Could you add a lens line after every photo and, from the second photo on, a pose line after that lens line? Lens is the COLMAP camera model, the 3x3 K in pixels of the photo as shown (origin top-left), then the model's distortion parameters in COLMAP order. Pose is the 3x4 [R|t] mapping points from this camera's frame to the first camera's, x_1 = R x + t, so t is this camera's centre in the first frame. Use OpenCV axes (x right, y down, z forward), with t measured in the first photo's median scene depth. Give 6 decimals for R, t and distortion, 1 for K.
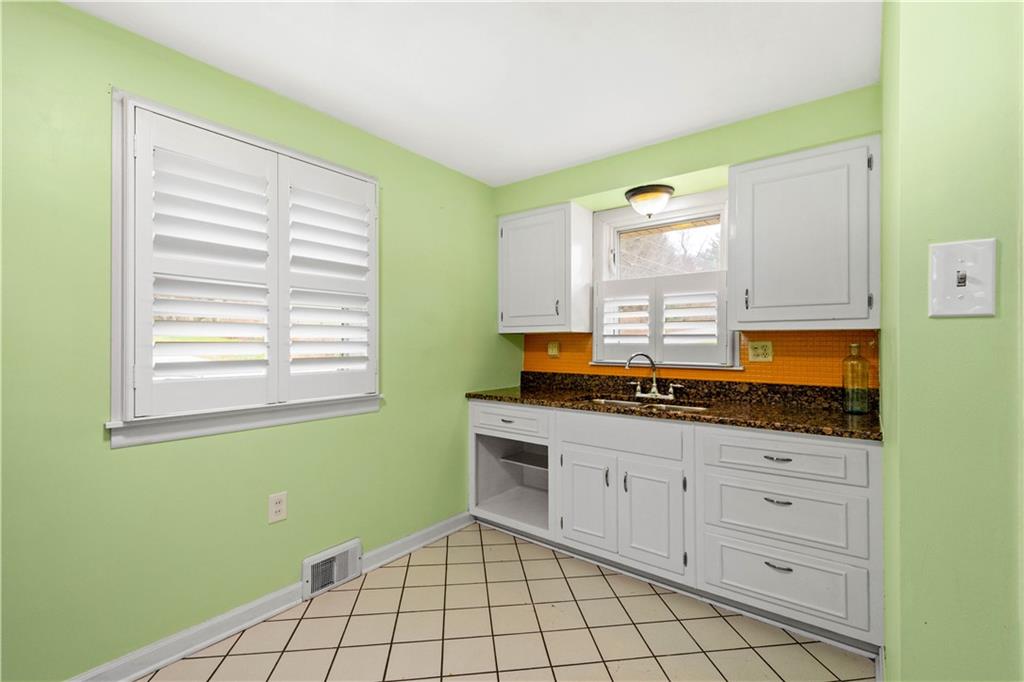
lens RADIAL K [[453.6, 0, 512.1], [0, 453.6, 339.7], [0, 0, 1]] dist [0.003566, 0.000541]
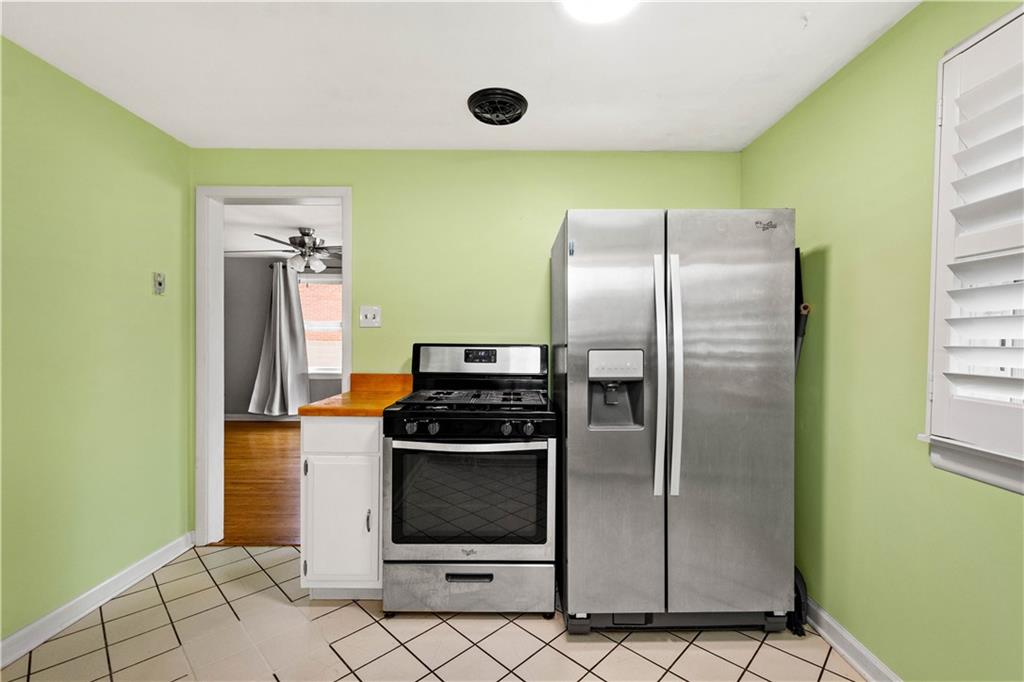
lens RADIAL K [[453.6, 0, 512.0], [0, 453.6, 338.8], [0, 0, 1]] dist [0.003566, 0.000541]
pose [[-0.788802, 0.009100, -0.614580, 0.293974], [0.003235, 0.999938, 0.010655, -0.018760], [0.614639, 0.006416, -0.788782, 1.143440]]
